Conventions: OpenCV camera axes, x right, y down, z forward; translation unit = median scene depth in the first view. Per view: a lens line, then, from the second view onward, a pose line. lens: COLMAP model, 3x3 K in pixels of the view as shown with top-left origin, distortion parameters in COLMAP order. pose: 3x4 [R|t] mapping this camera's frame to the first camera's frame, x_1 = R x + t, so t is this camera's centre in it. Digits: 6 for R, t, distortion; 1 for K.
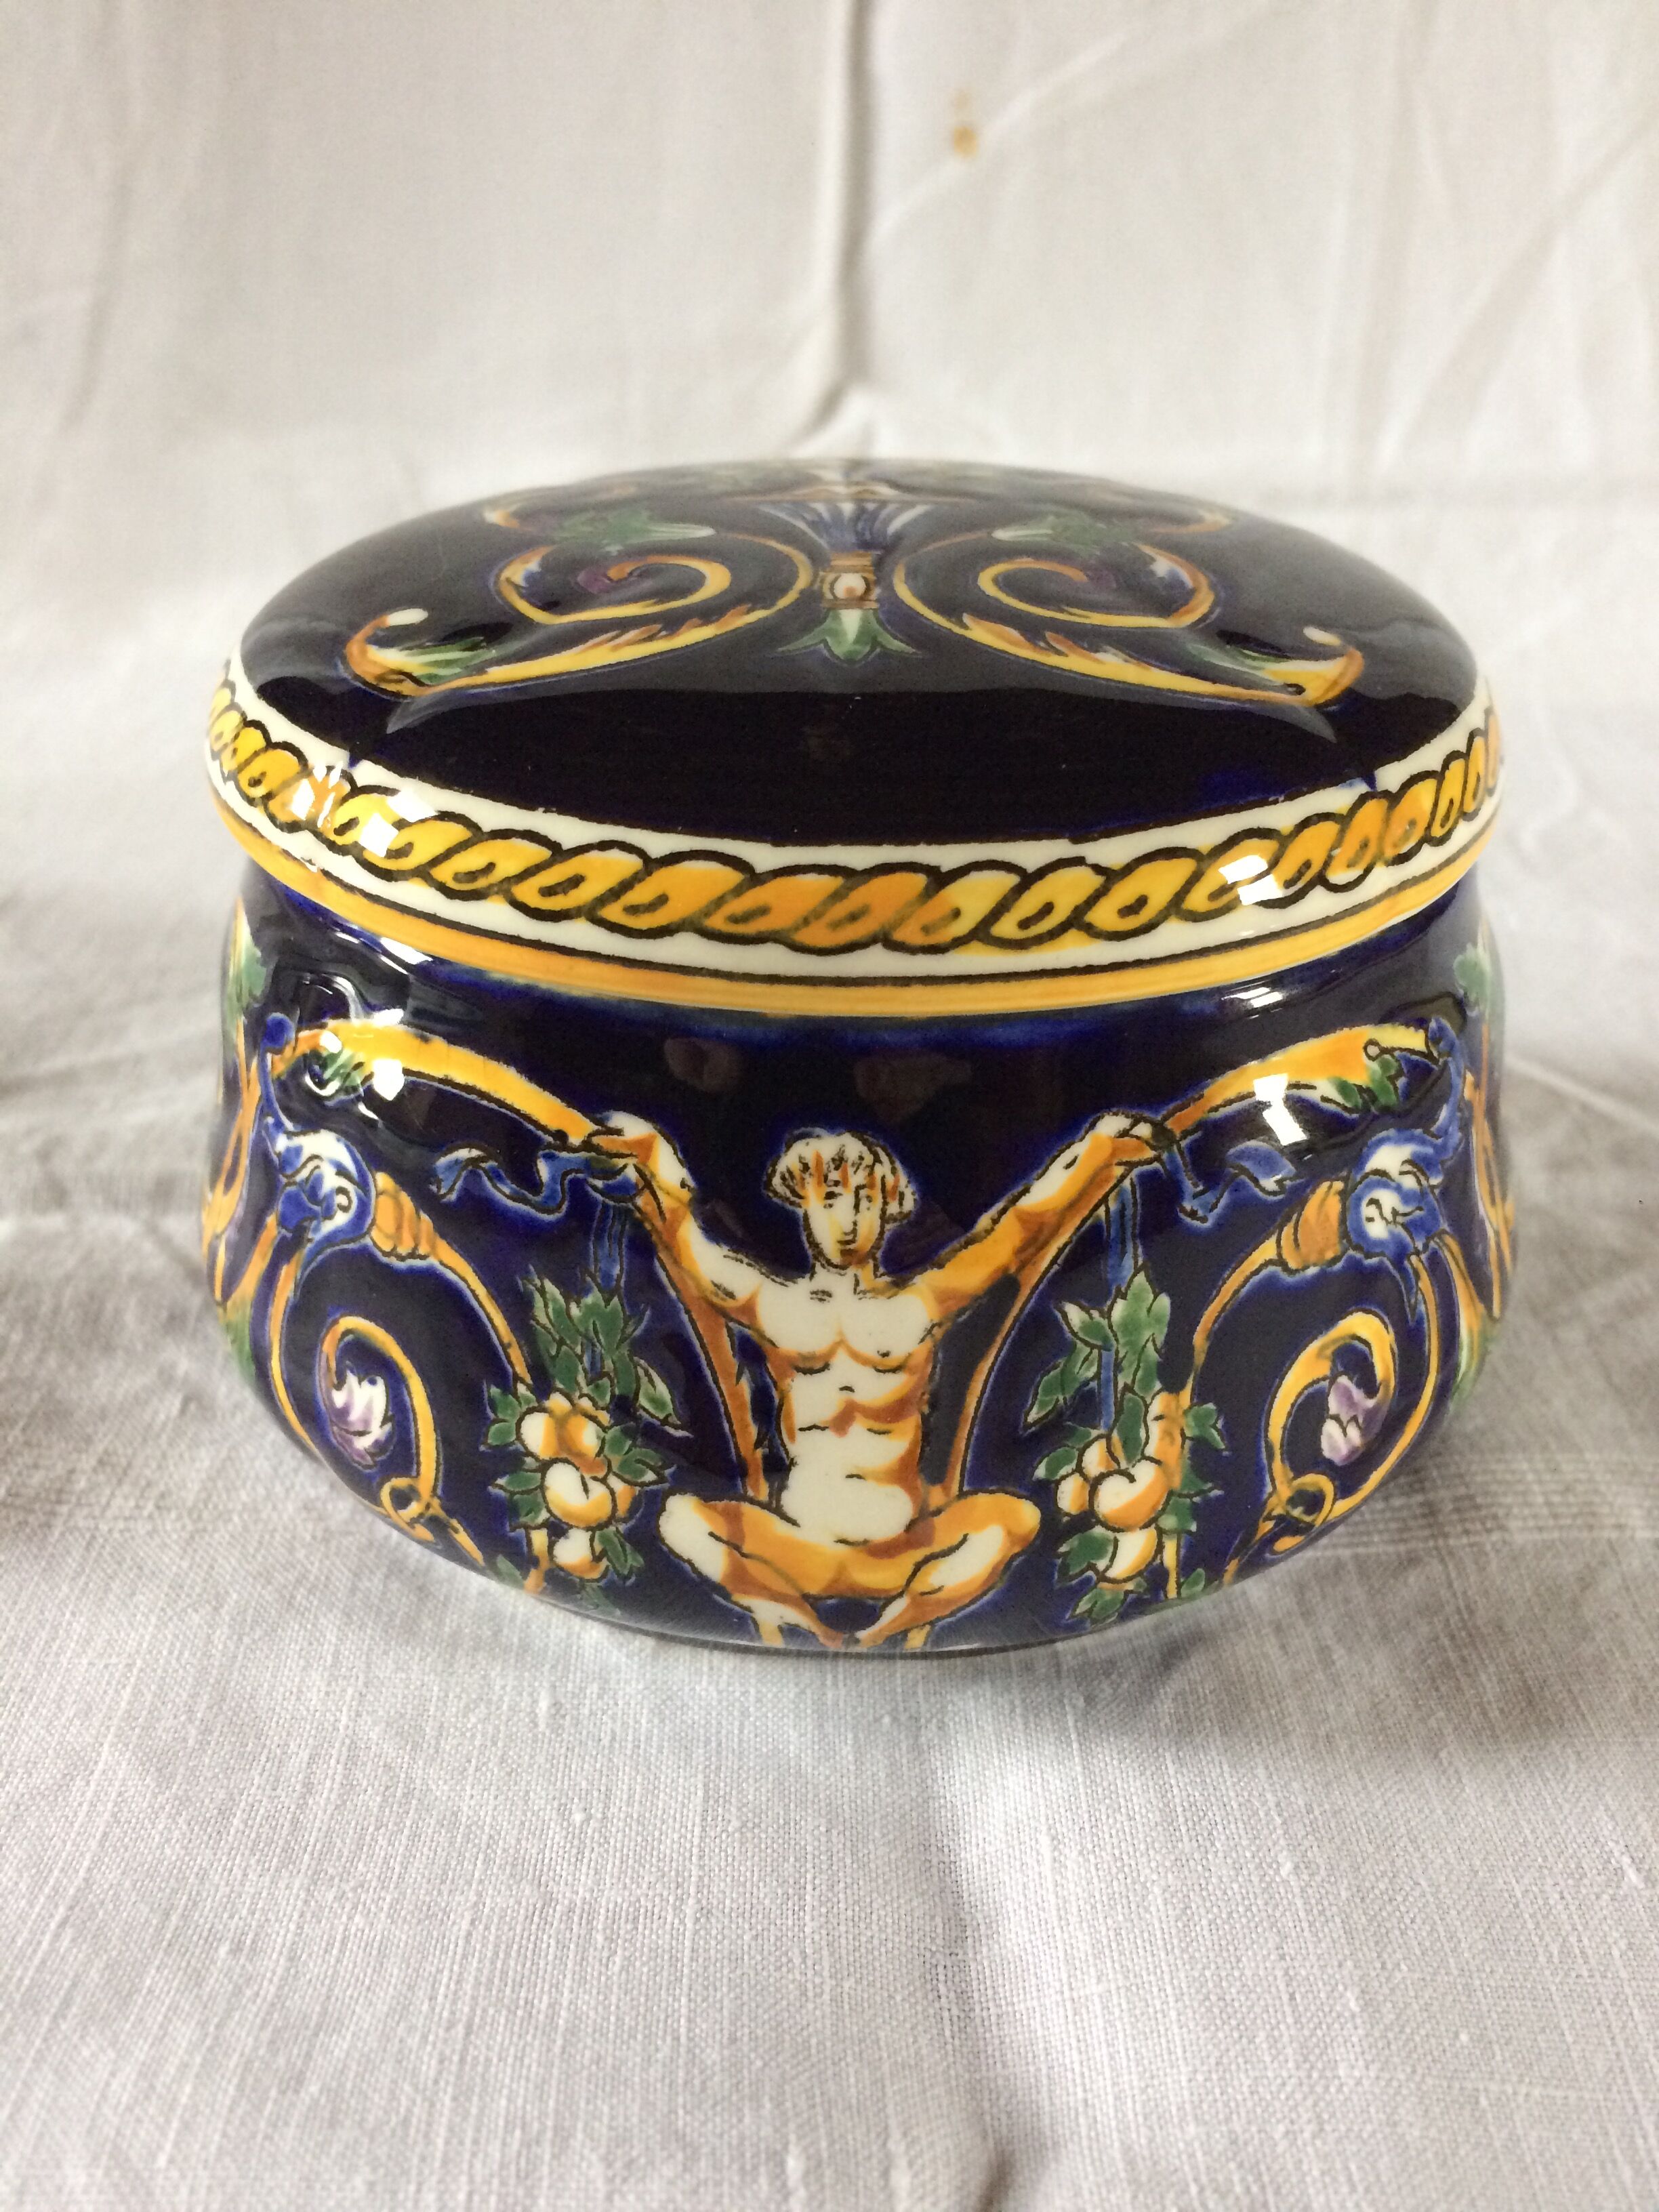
lens RADIAL K [[2022.0, 0, 829.5], [0, 2022.0, 1106.0], [0, 0, 1]] dist [0.078145, -0.180281]
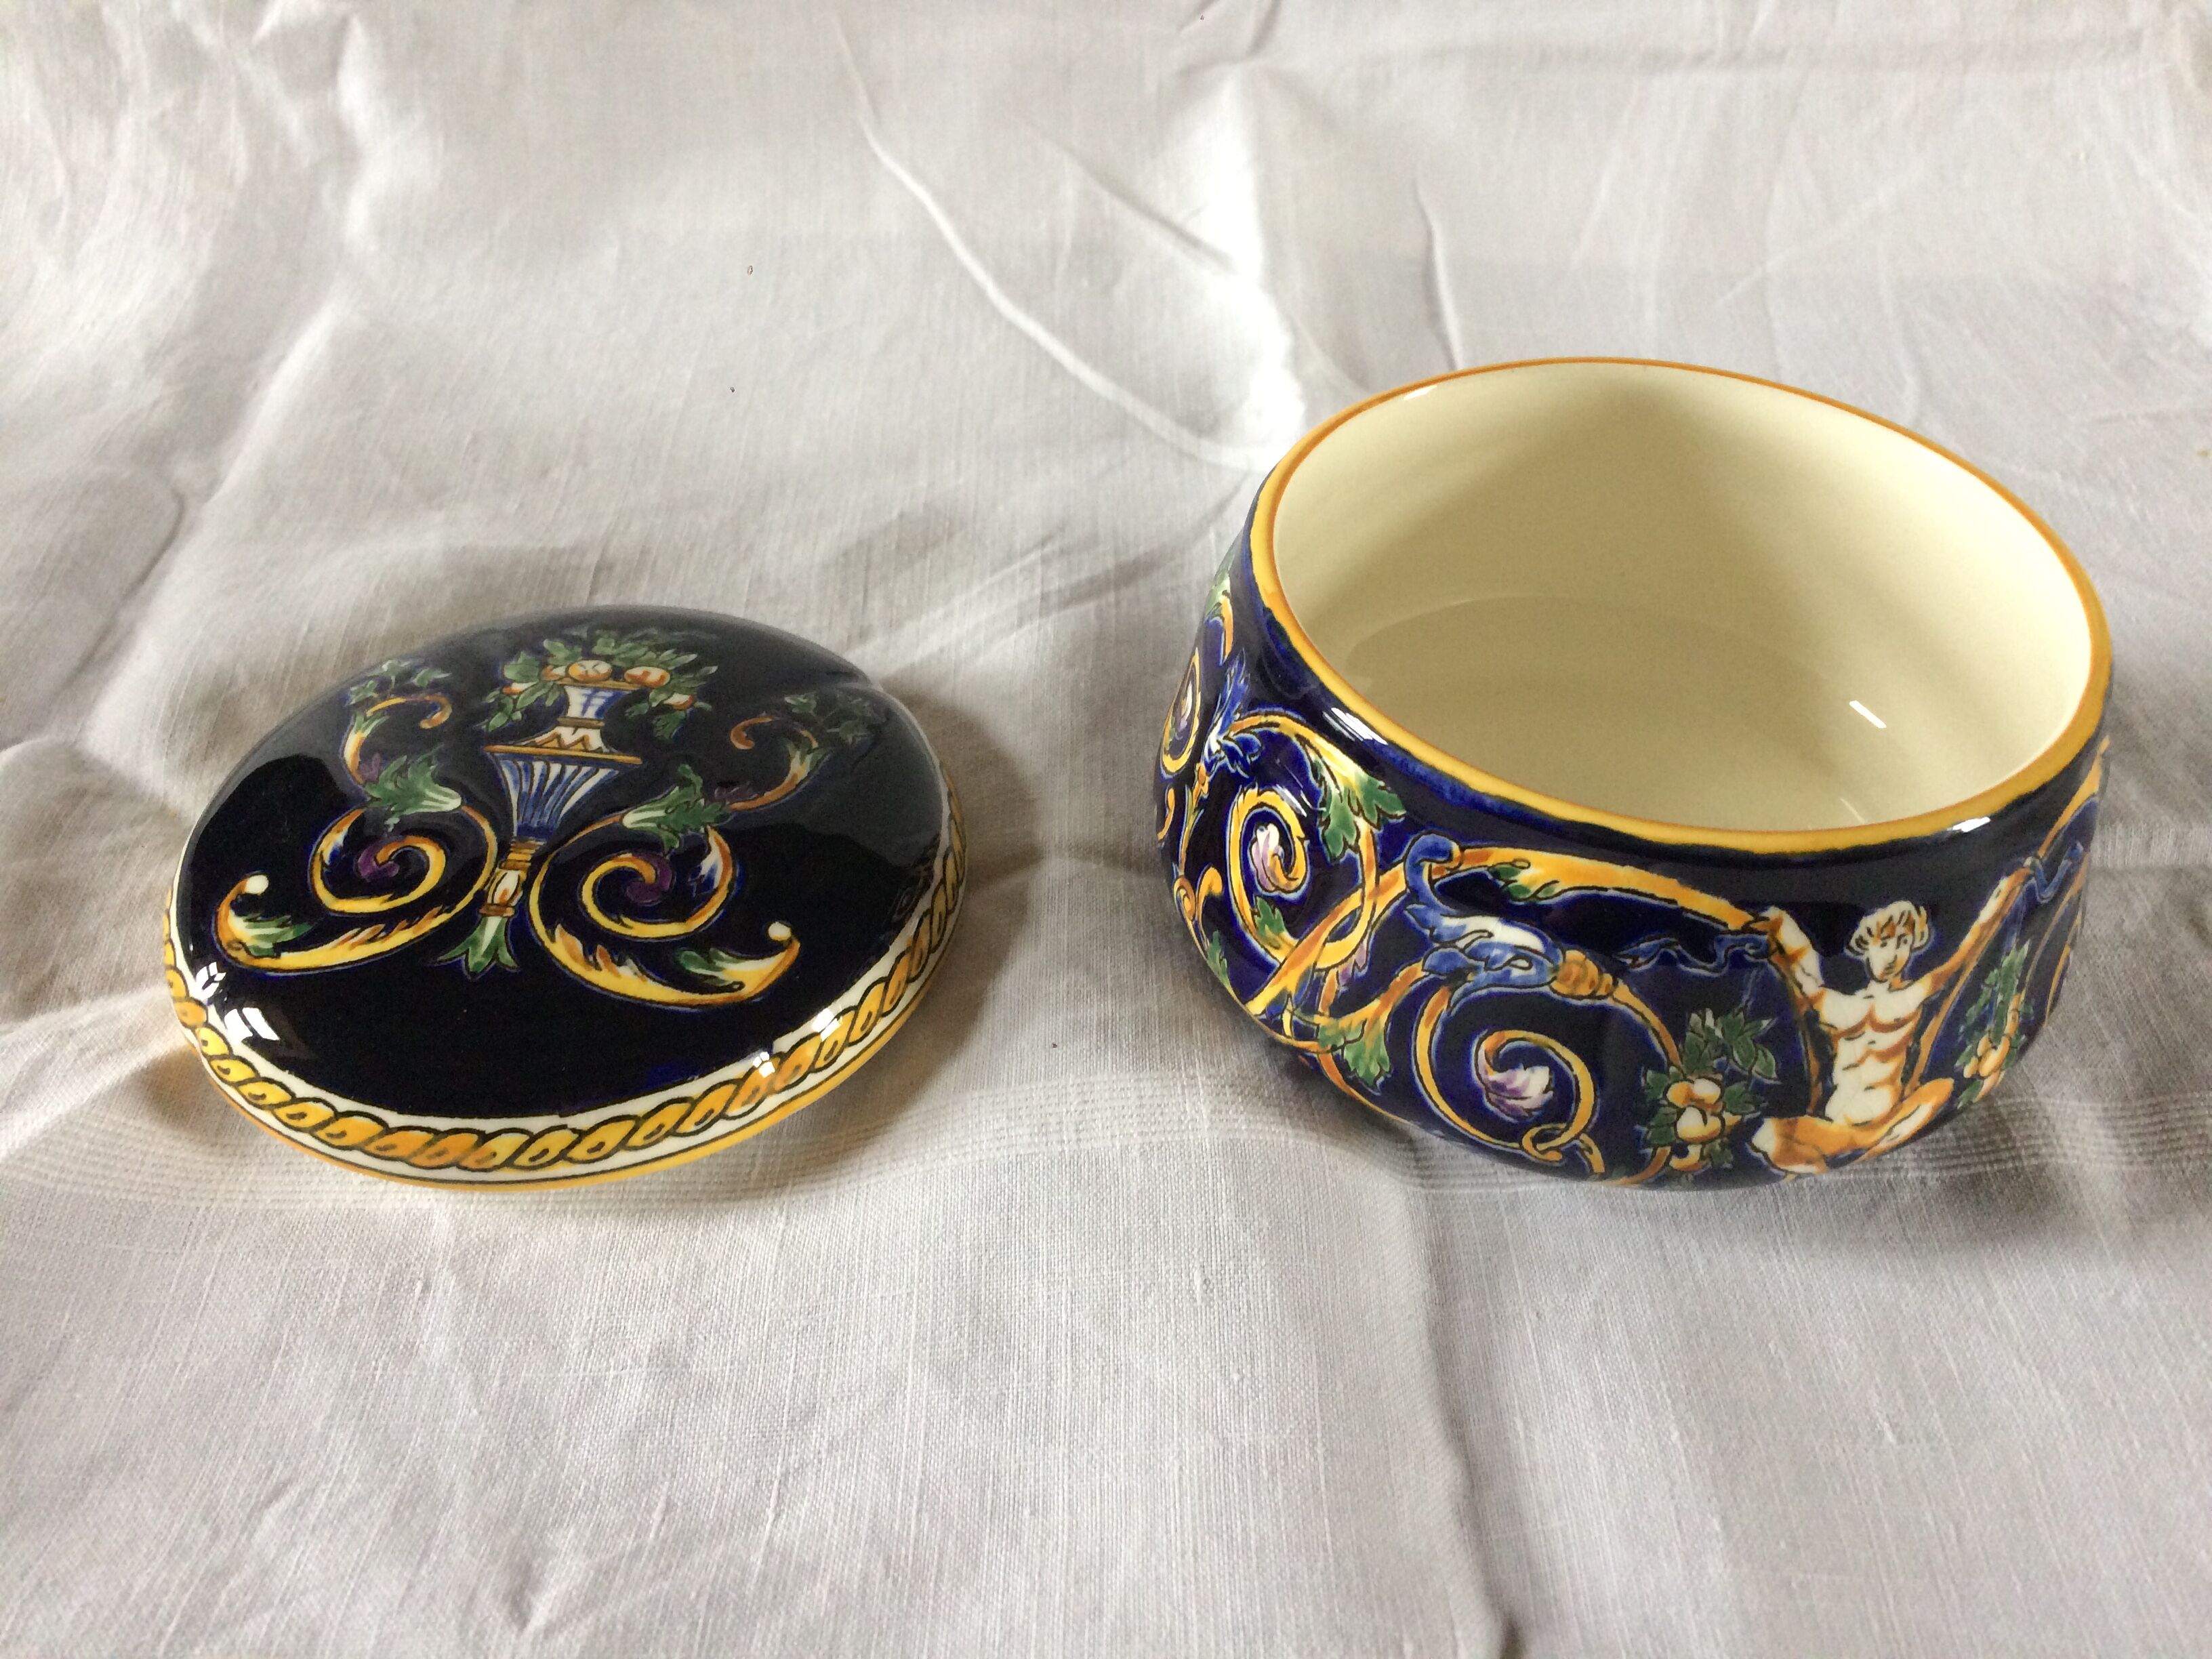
lens RADIAL K [[2026.7, 0, 1108.6], [0, 2026.7, 831.4], [0, 0, 1]] dist [0.132518, -0.179599]
pose [[0.994774, 0.064669, -0.079014, 0.680570], [-0.042547, 0.966012, 0.254973, -0.800022], [0.092817, -0.250278, 0.963715, -0.641432]]
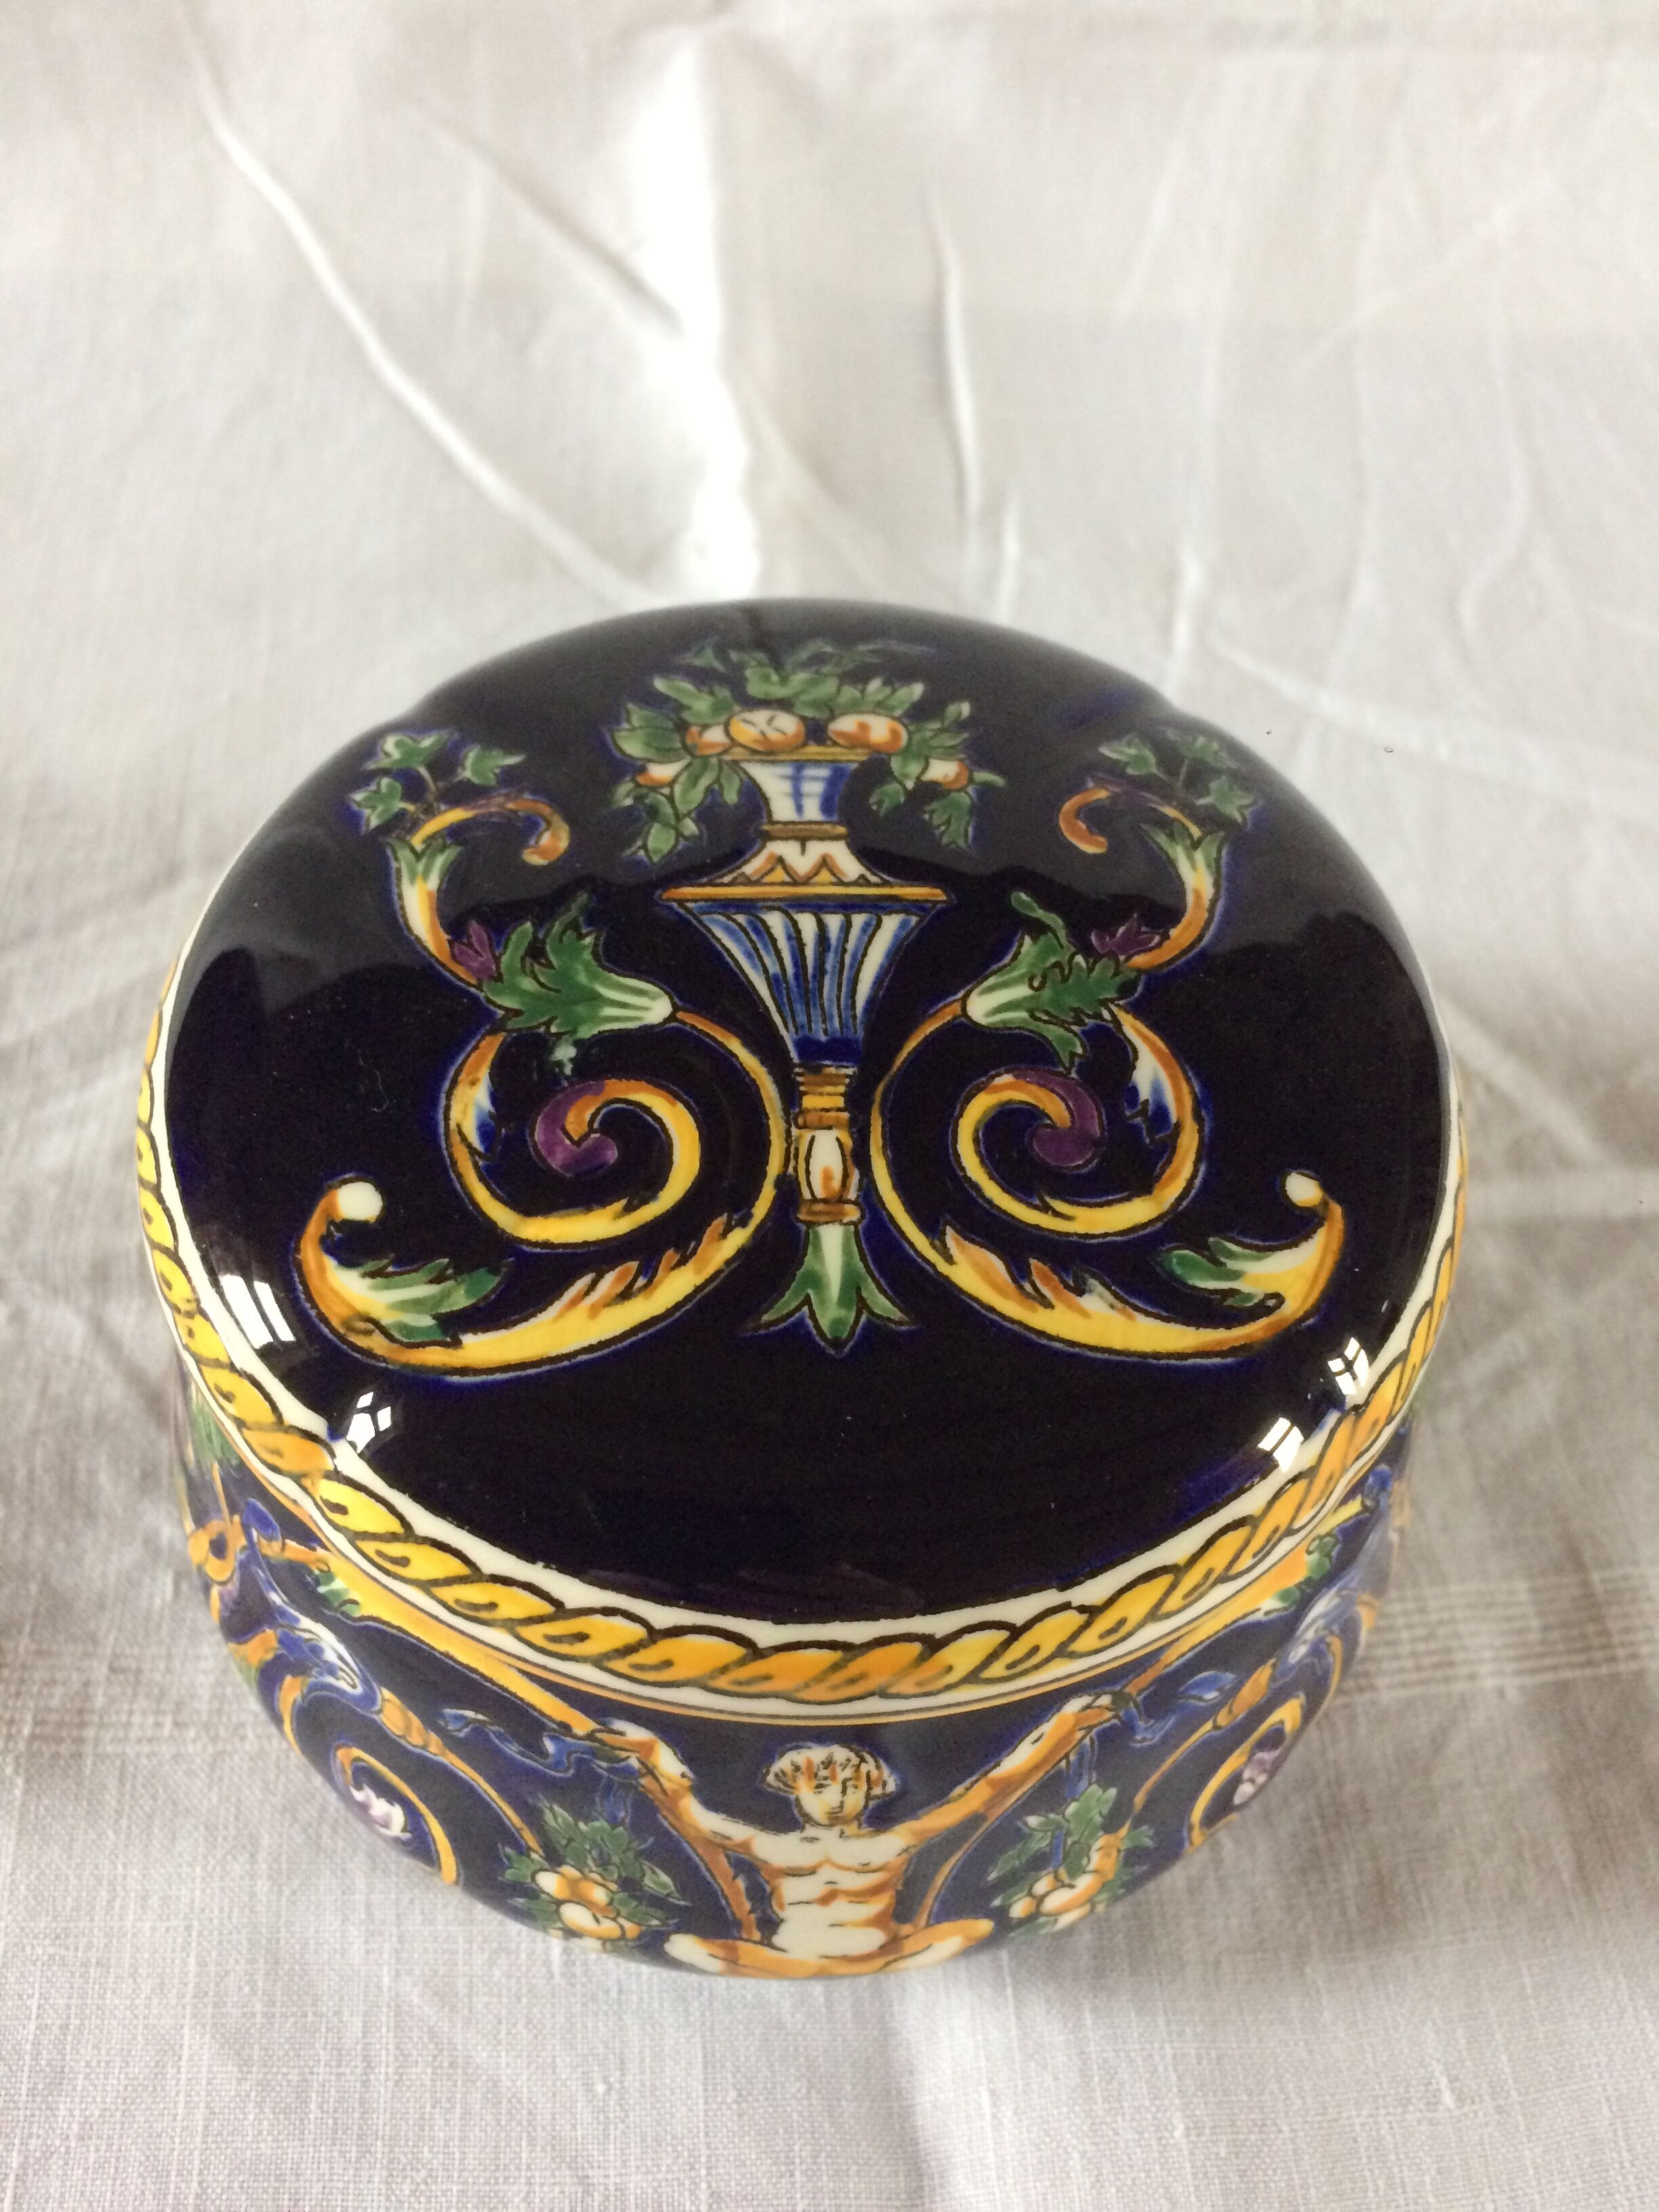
lens RADIAL K [[2022.0, 0, 829.5], [0, 2022.0, 1106.0], [0, 0, 1]] dist [0.078145, -0.180281]
pose [[0.997003, -0.031541, 0.070643, -0.057412], [-0.001828, 0.903255, 0.429101, -0.720975], [-0.077343, -0.427944, 0.900490, 0.158472]]
